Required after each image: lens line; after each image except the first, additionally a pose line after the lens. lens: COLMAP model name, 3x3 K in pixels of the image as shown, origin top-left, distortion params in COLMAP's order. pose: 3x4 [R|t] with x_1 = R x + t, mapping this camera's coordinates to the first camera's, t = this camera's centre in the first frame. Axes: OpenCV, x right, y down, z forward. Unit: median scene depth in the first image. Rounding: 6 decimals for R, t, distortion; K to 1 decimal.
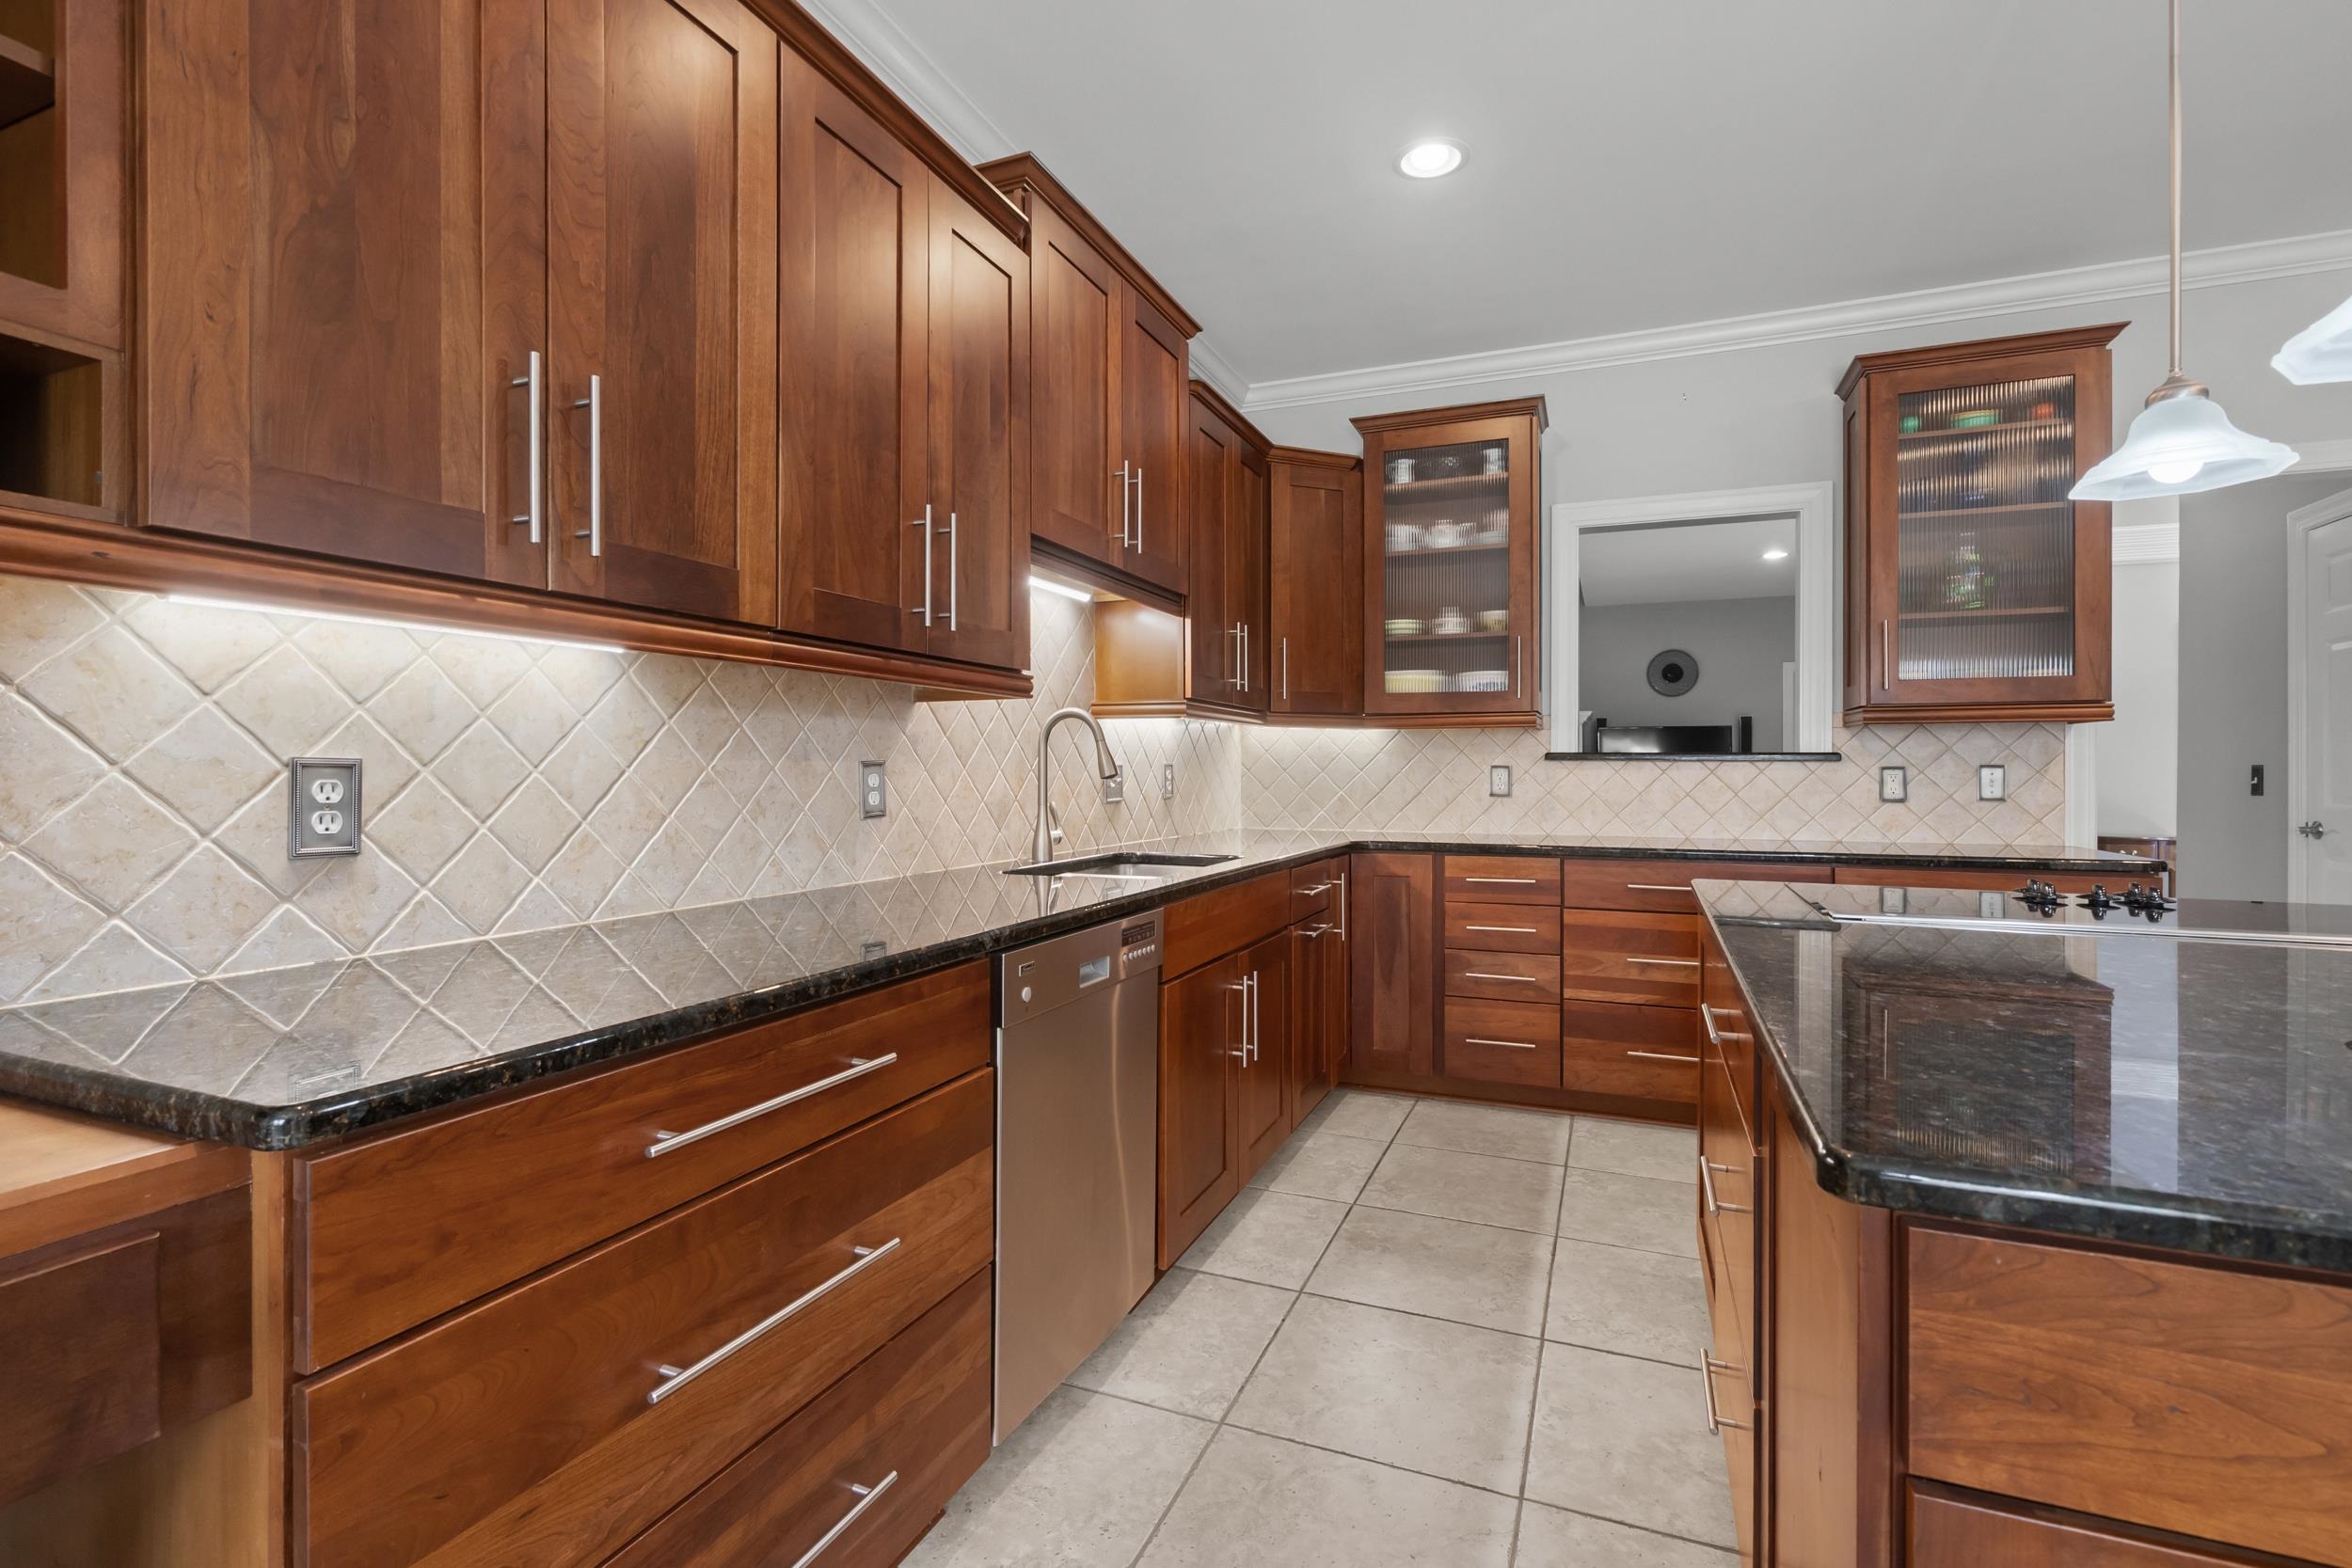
lens RADIAL K [[1076.1, 0, 1183.5], [0, 1076.1, 770.2], [0, 0, 1]] dist [0.002879, 0.000035]
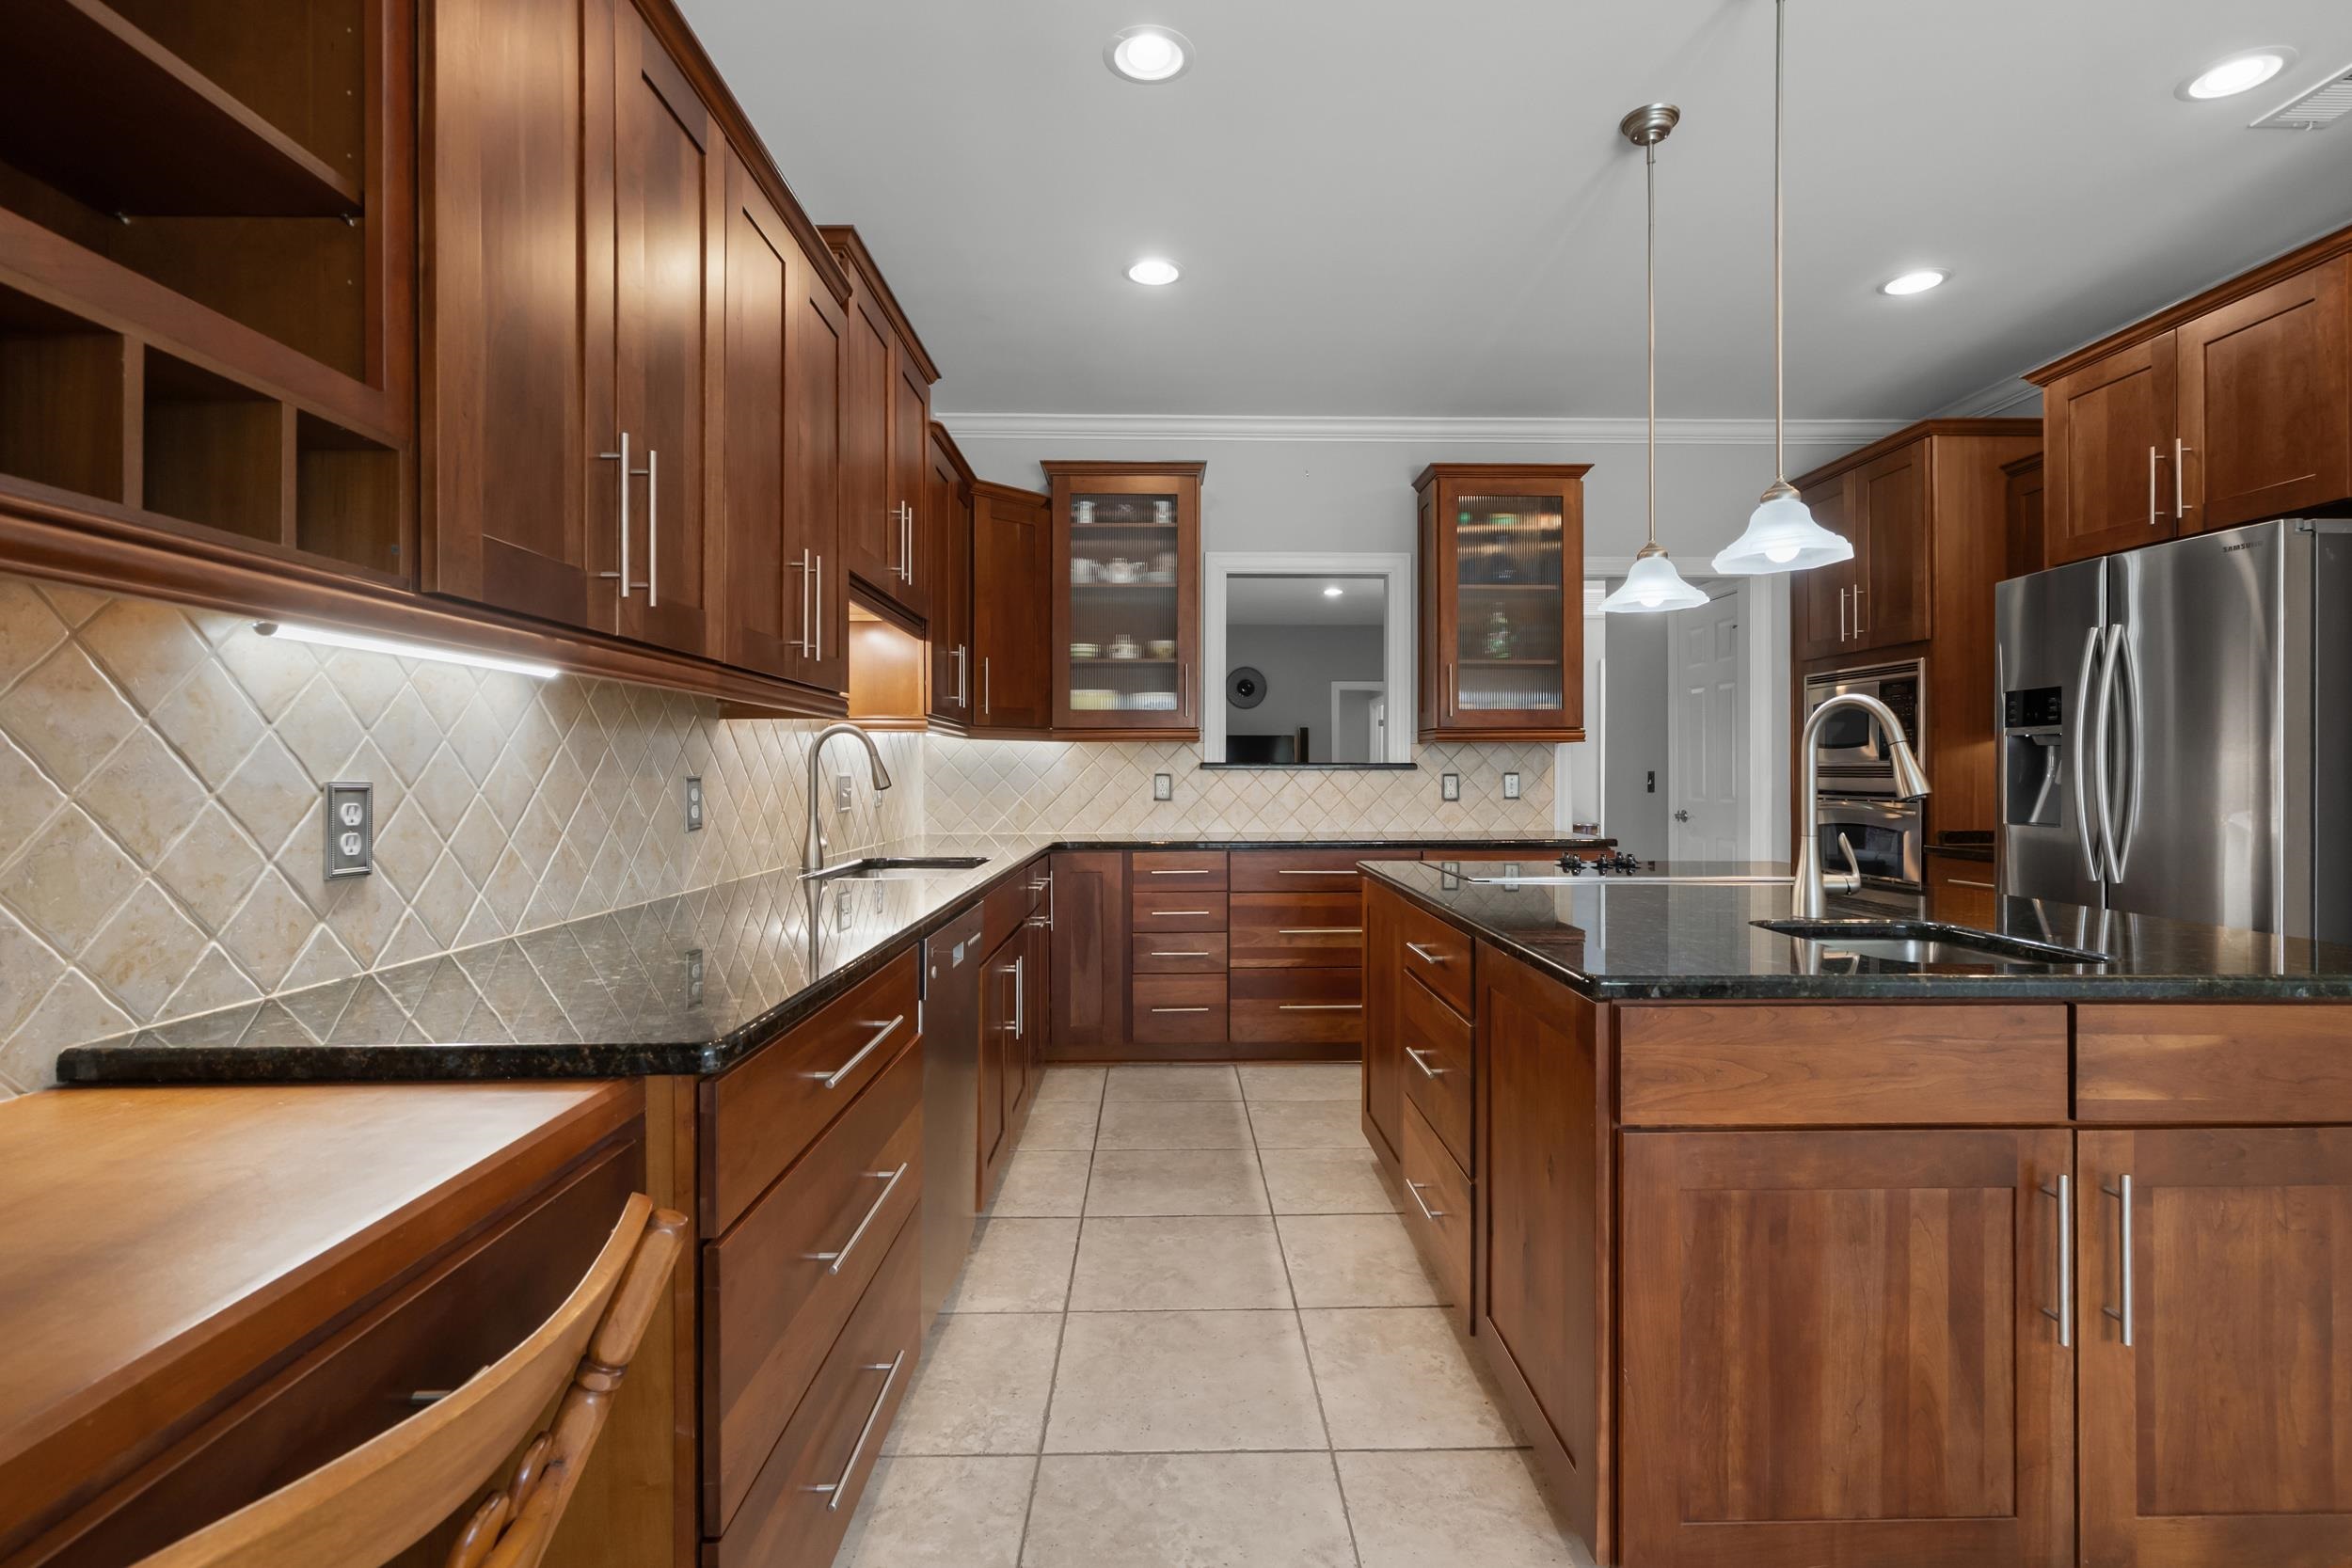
lens RADIAL K [[1076.1, 0, 1225.3], [0, 1076.1, 776.6], [0, 0, 1]] dist [0.002879, 0.000035]
pose [[0.911842, -0.004573, 0.410515, -0.250271], [0.003654, 0.999989, 0.003024, -0.009480], [-0.410524, -0.001257, 0.911849, -0.166853]]
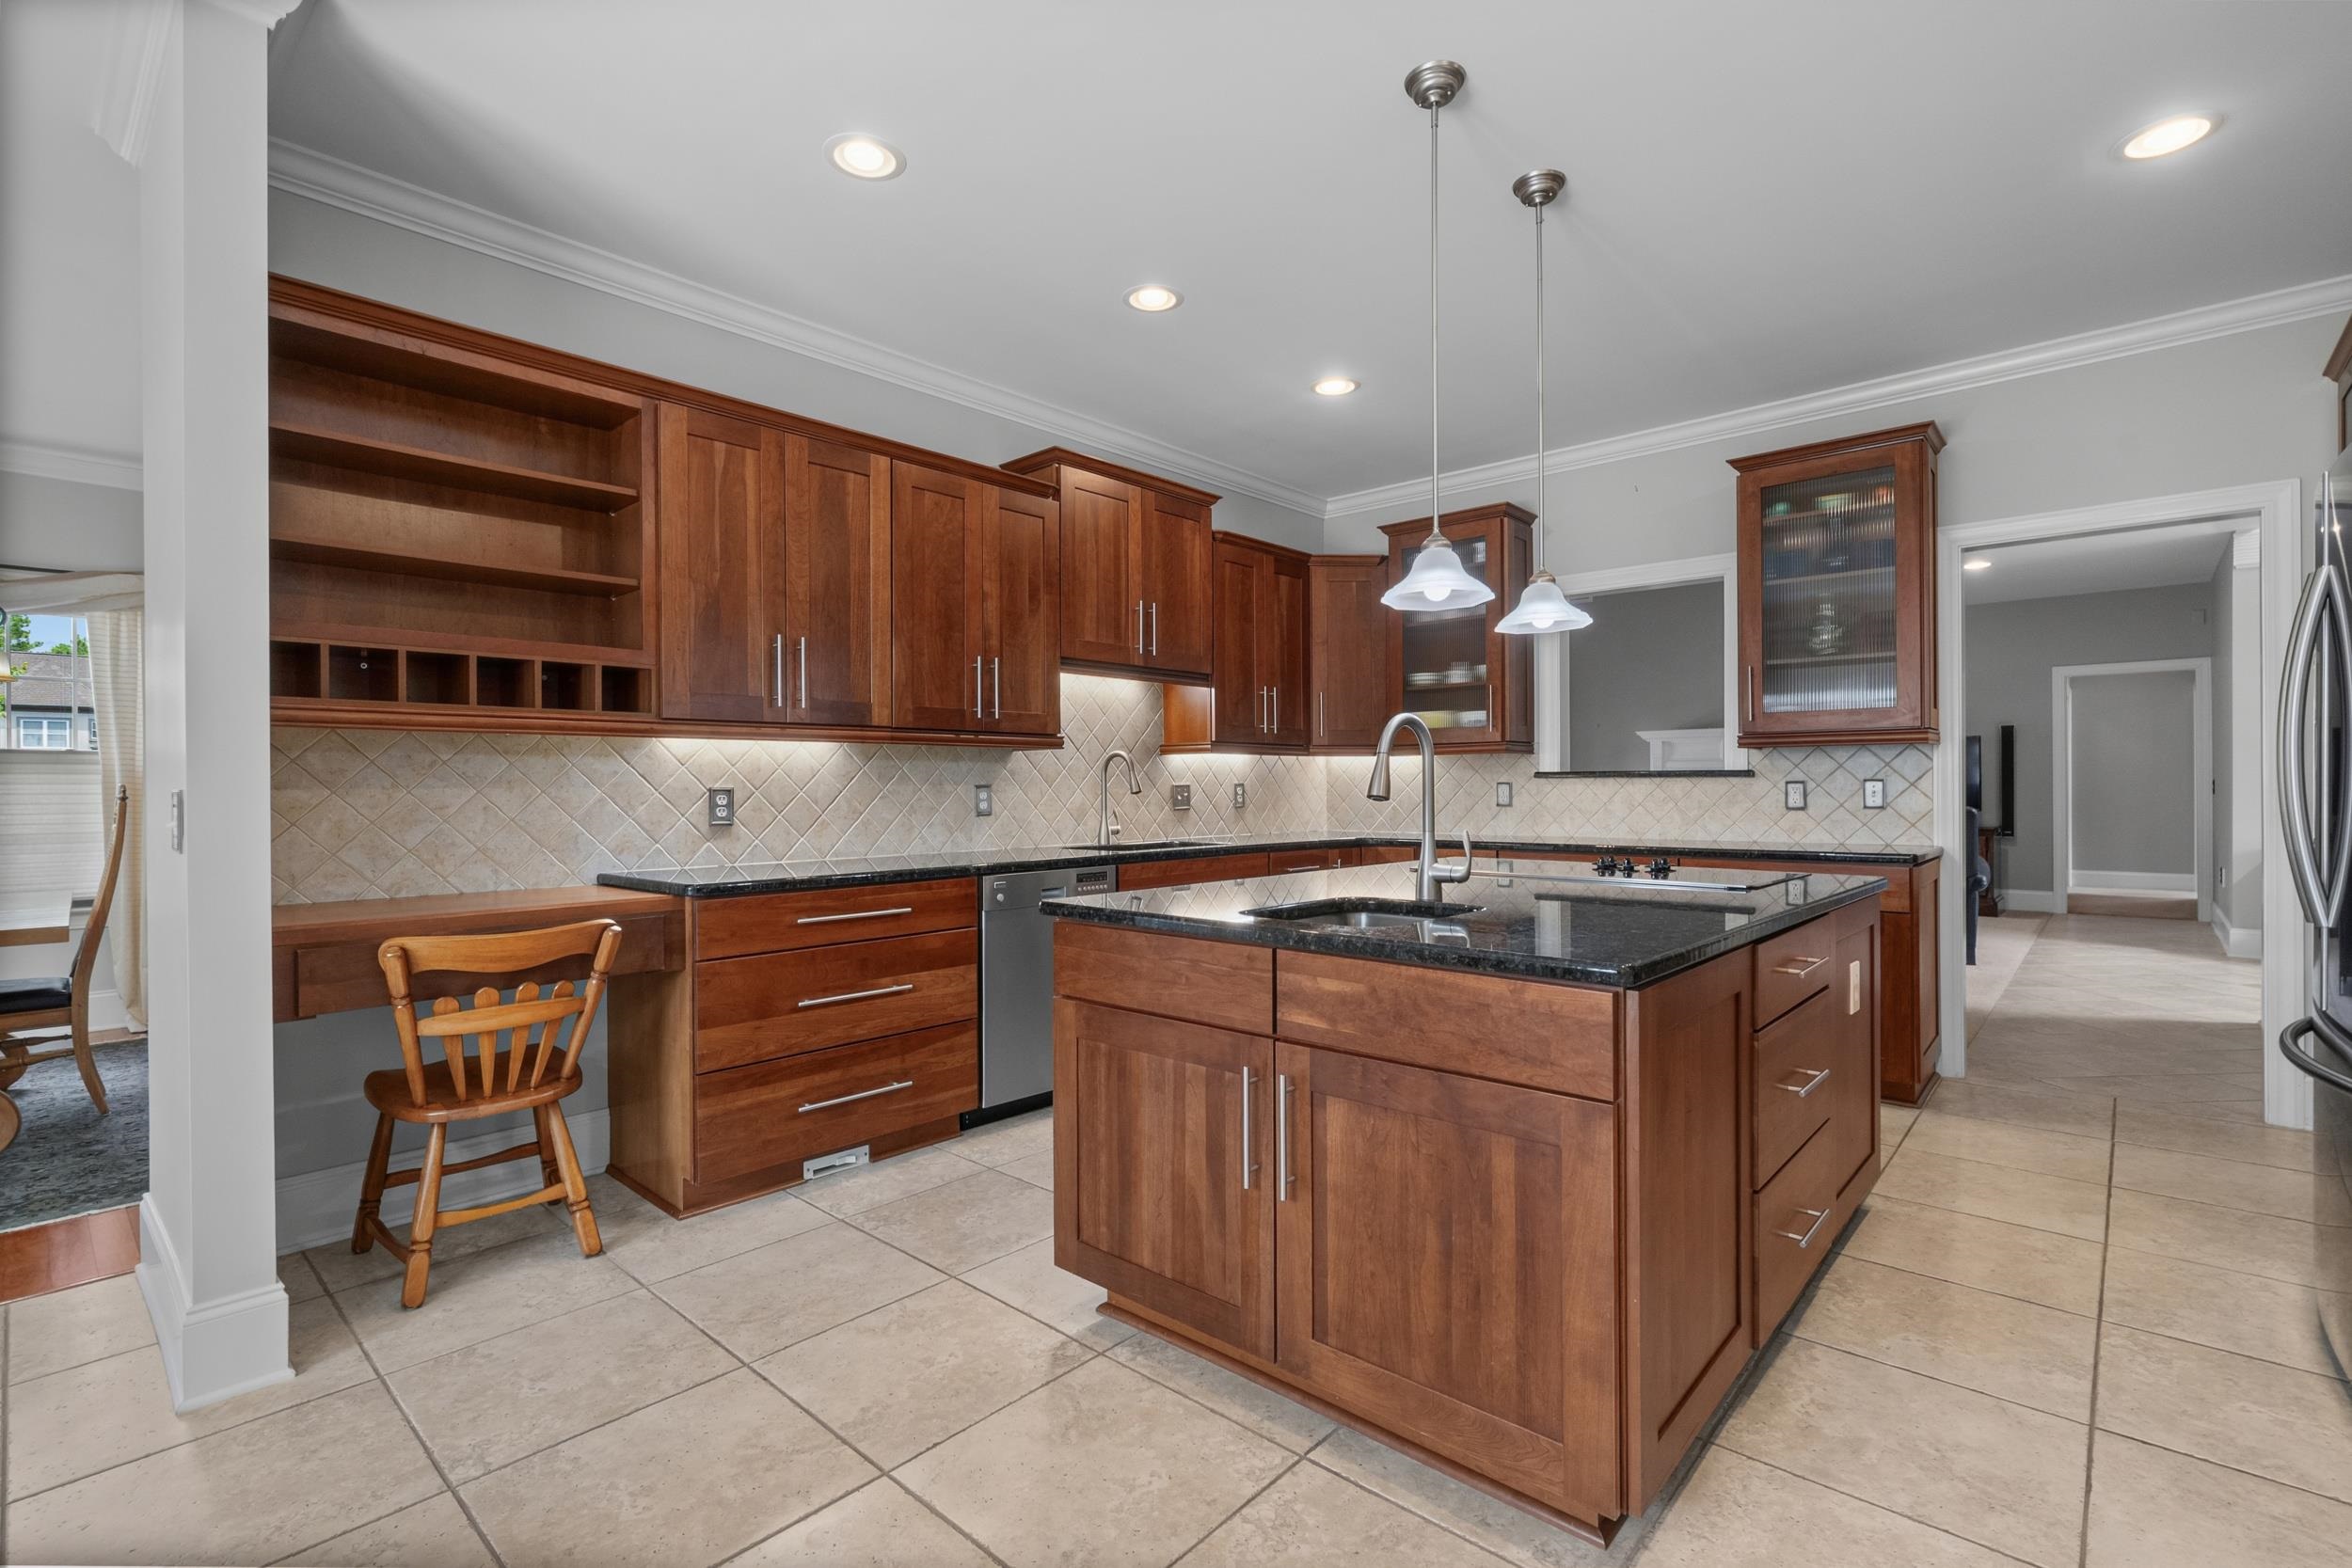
lens RADIAL K [[1076.1, 0, 1178.4], [0, 1076.1, 784.8], [0, 0, 1]] dist [0.002879, 0.000035]
pose [[0.941961, -0.007595, -0.335637, 0.627856], [0.007294, 0.999971, -0.002158, -0.002292], [0.335643, -0.000415, 0.941989, -0.606344]]
